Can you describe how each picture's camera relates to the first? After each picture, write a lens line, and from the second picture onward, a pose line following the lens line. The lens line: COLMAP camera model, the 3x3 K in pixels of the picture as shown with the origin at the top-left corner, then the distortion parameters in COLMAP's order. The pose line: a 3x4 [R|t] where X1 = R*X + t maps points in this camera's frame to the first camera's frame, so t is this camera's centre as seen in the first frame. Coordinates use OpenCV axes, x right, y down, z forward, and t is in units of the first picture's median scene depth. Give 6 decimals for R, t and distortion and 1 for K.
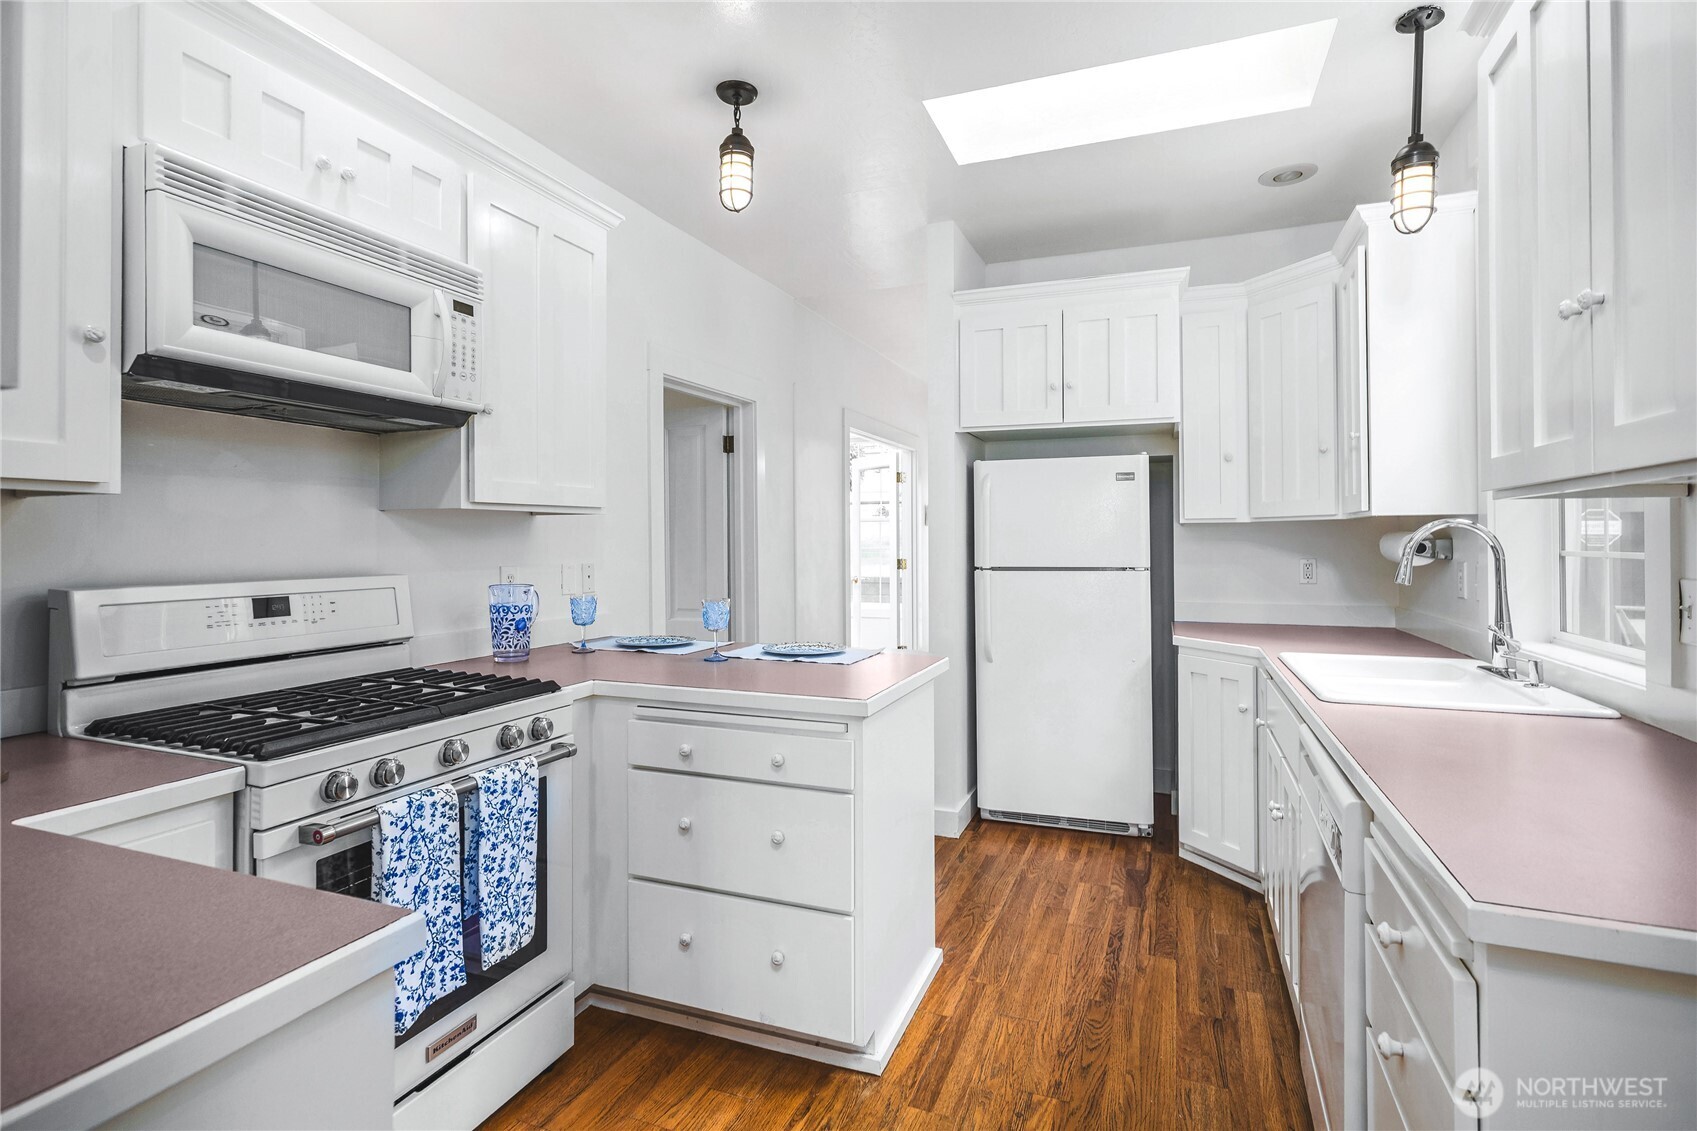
lens RADIAL K [[829.7, 0, 851.8], [0, 829.7, 508.4], [0, 0, 1]] dist [-0.015361, 0.014187]
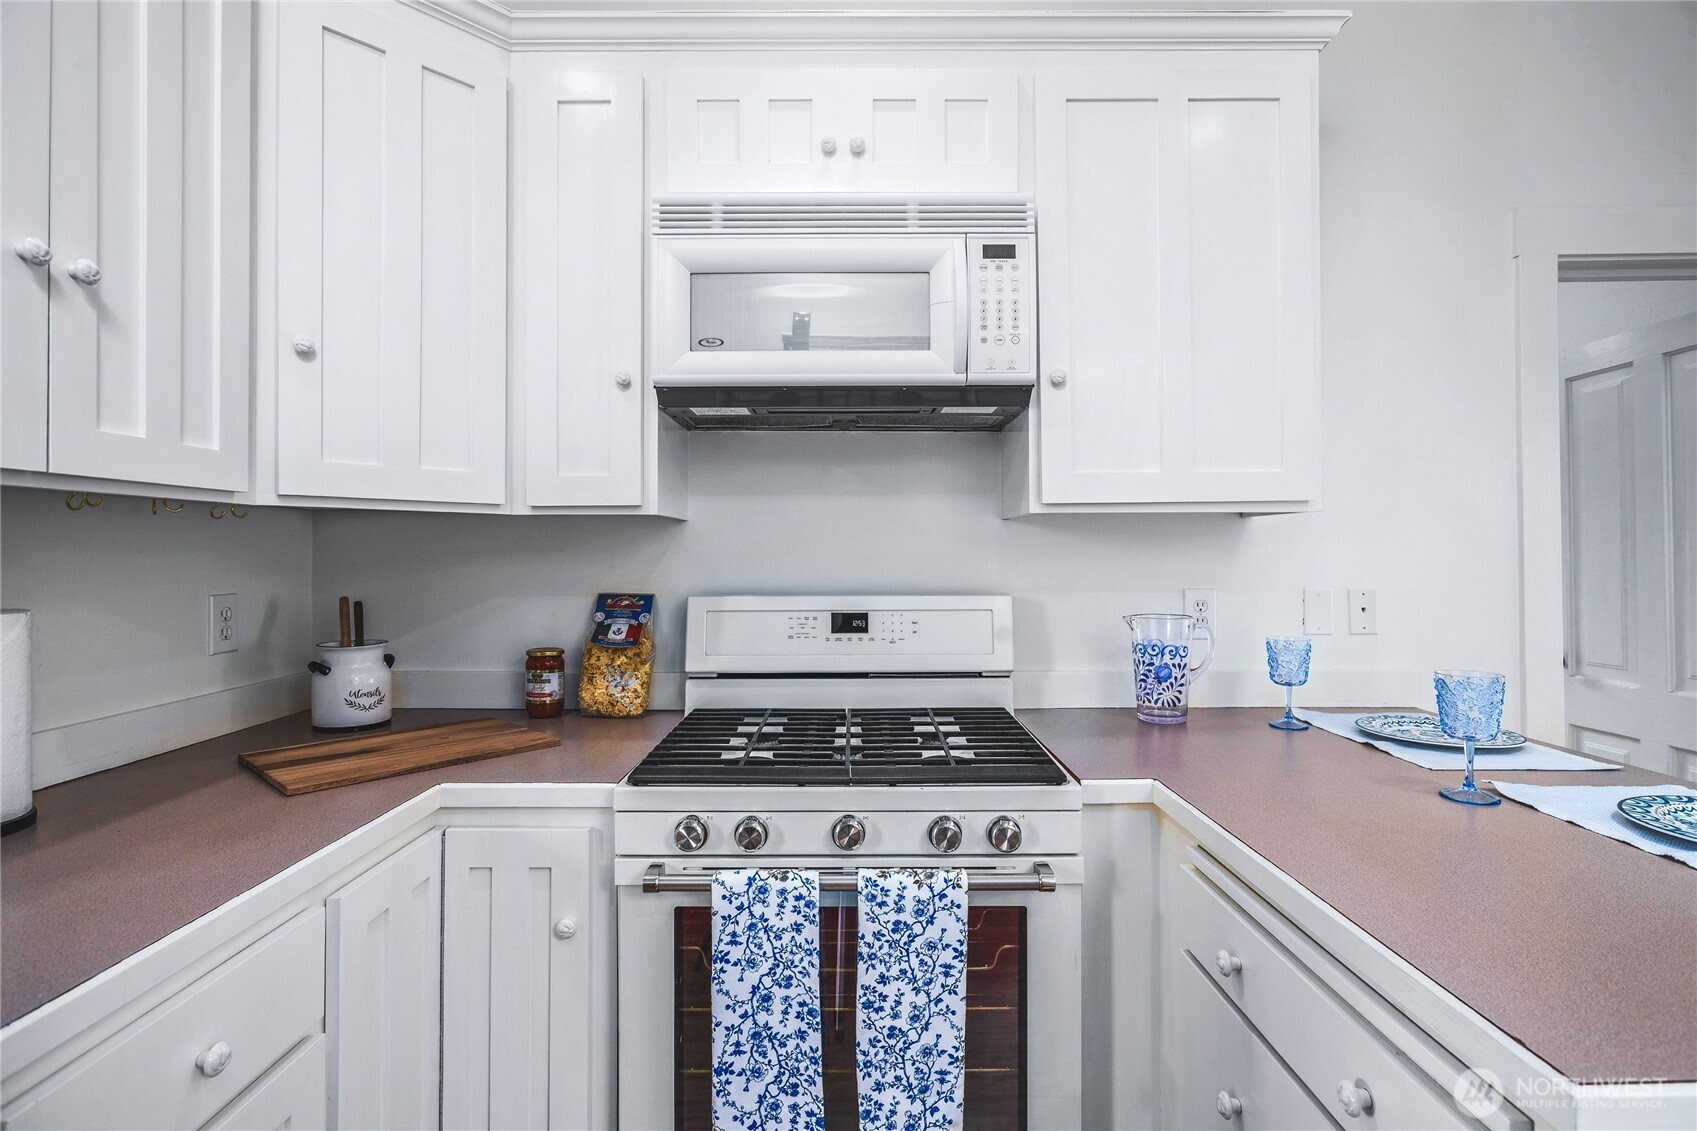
lens RADIAL K [[817.7, 0, 851.6], [0, 817.7, 543.9], [0, 0, 1]] dist [-0.018468, 0.013379]
pose [[0.367677, -0.009675, -0.929903, 0.220128], [0.038588, 0.999243, 0.004861, 0.023826], [0.929153, -0.037671, 0.367772, 0.718169]]
